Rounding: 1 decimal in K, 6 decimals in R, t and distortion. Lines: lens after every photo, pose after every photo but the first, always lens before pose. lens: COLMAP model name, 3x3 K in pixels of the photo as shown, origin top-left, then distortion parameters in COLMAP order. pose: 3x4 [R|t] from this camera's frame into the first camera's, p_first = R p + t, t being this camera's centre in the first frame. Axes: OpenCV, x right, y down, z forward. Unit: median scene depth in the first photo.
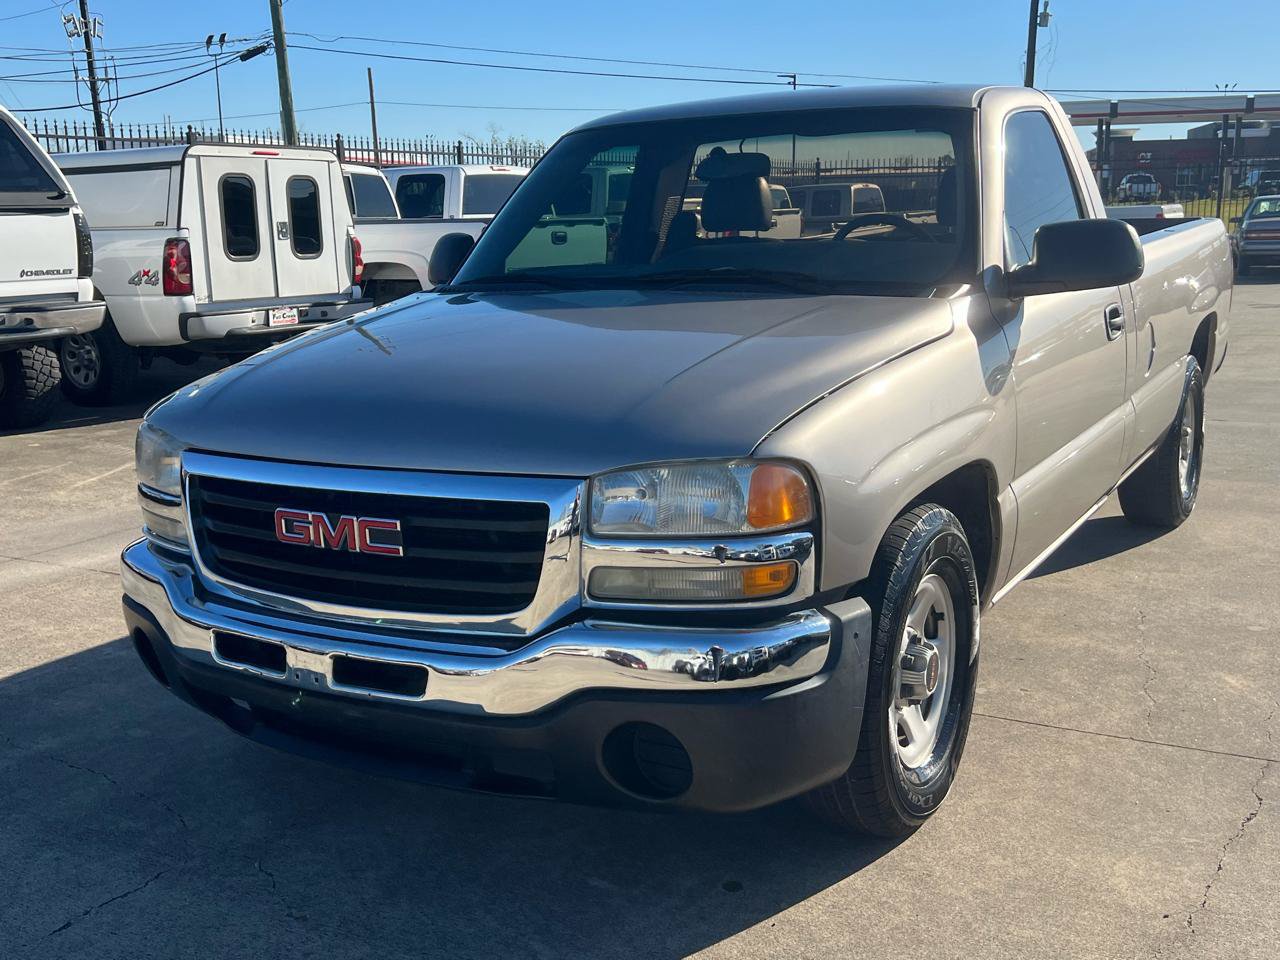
lens RADIAL K [[1330.3, 0, 634.3], [0, 1330.3, 497.1], [0, 0, 1]] dist [0.086994, -0.166632]
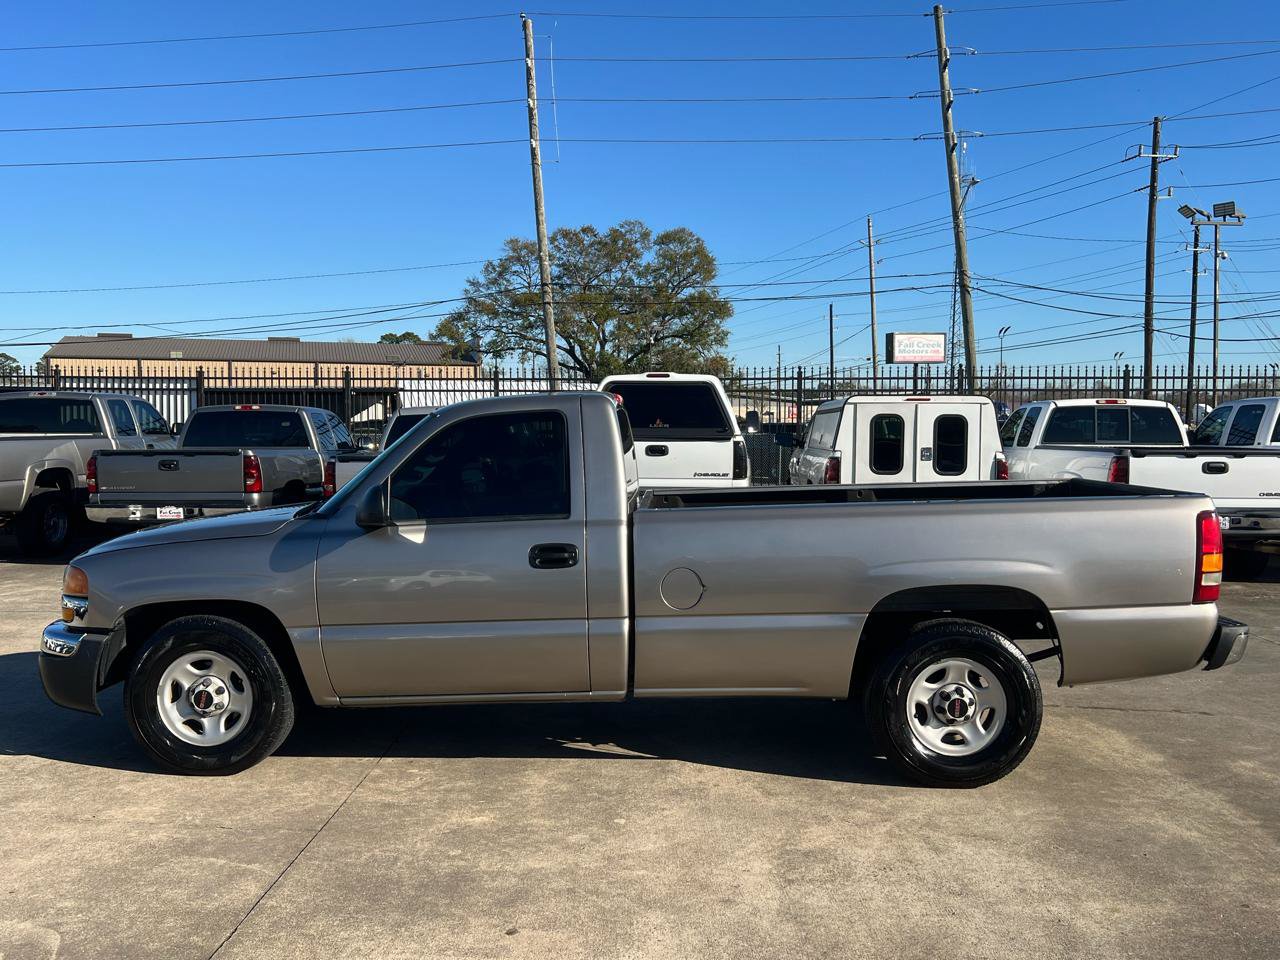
lens RADIAL K [[1112.2, 0, 640.0], [0, 1112.2, 480.0], [0, 0, 1]] dist [0.081336, -0.122827]
pose [[0.478295, 0.064487, -0.875828, 0.719714], [-0.193459, 0.980538, -0.033452, -0.094521], [0.856626, 0.185436, 0.481462, 0.249189]]
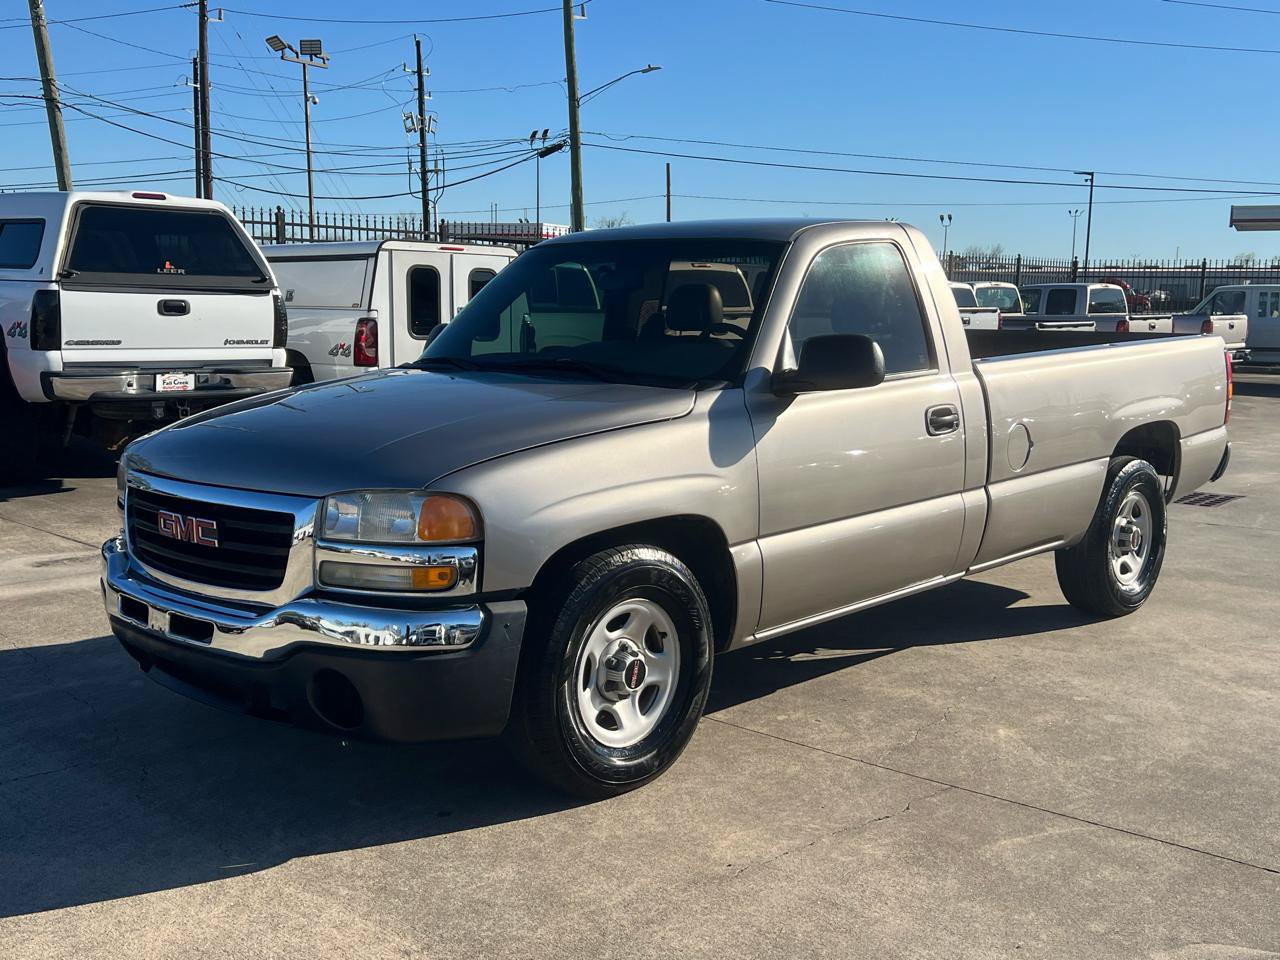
lens RADIAL K [[1335.5, 0, 647.4], [0, 1335.5, 480.7], [0, 0, 1]] dist [0.115475, -0.239625]
pose [[0.974833, 0.061258, -0.214356, 0.181553], [-0.077162, 0.994790, -0.066627, 0.010797], [0.209158, 0.081491, 0.974481, -0.100415]]
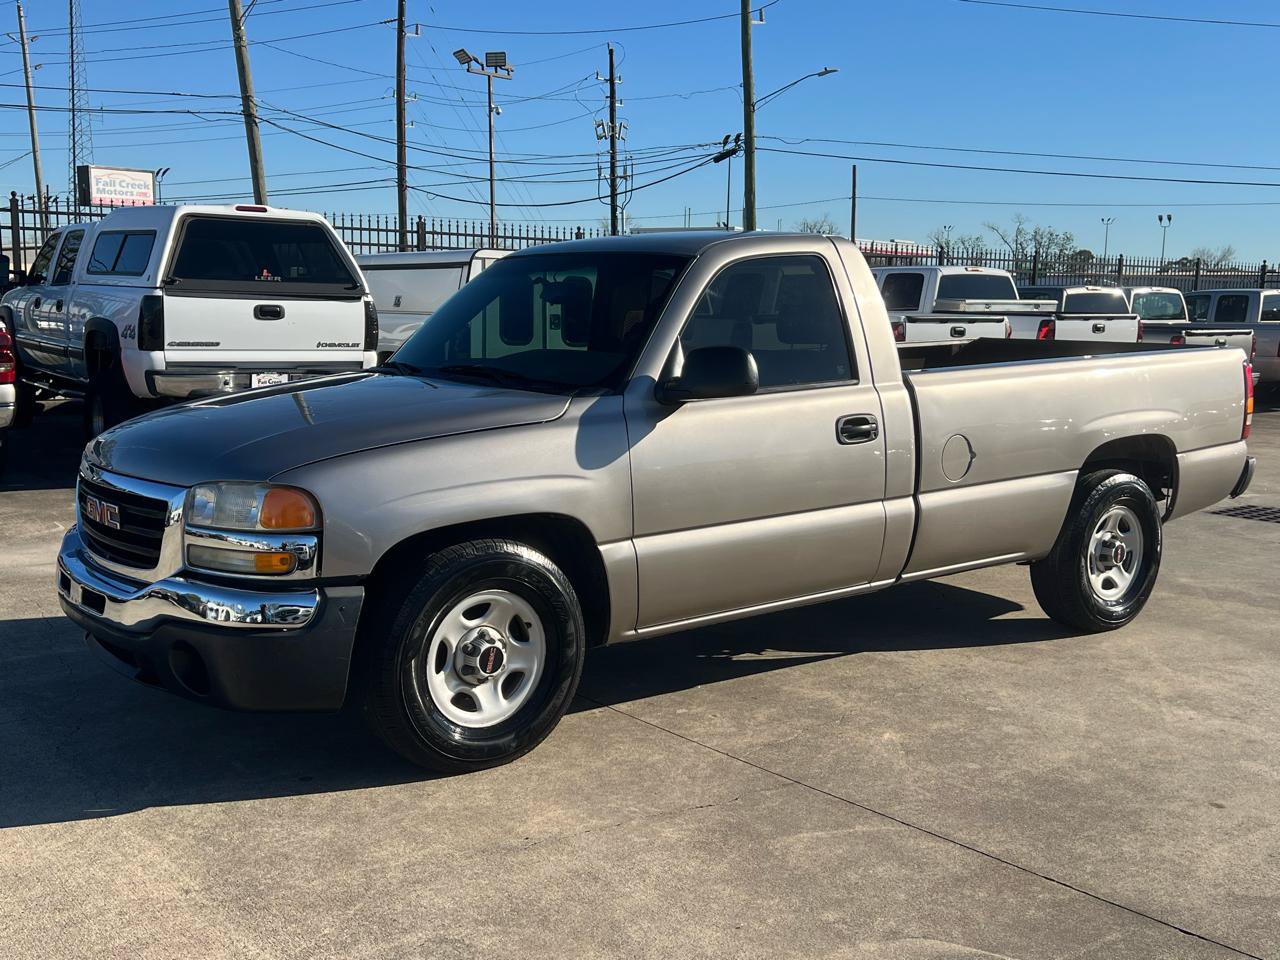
lens RADIAL K [[1333.1, 0, 638.3], [0, 1333.1, 484.9], [0, 0, 1]] dist [0.150249, -0.408201]
pose [[0.927562, 0.085781, -0.363691, 0.309966], [-0.111743, 0.992432, -0.050914, 0.001355], [0.356571, 0.087865, 0.930127, -0.092980]]
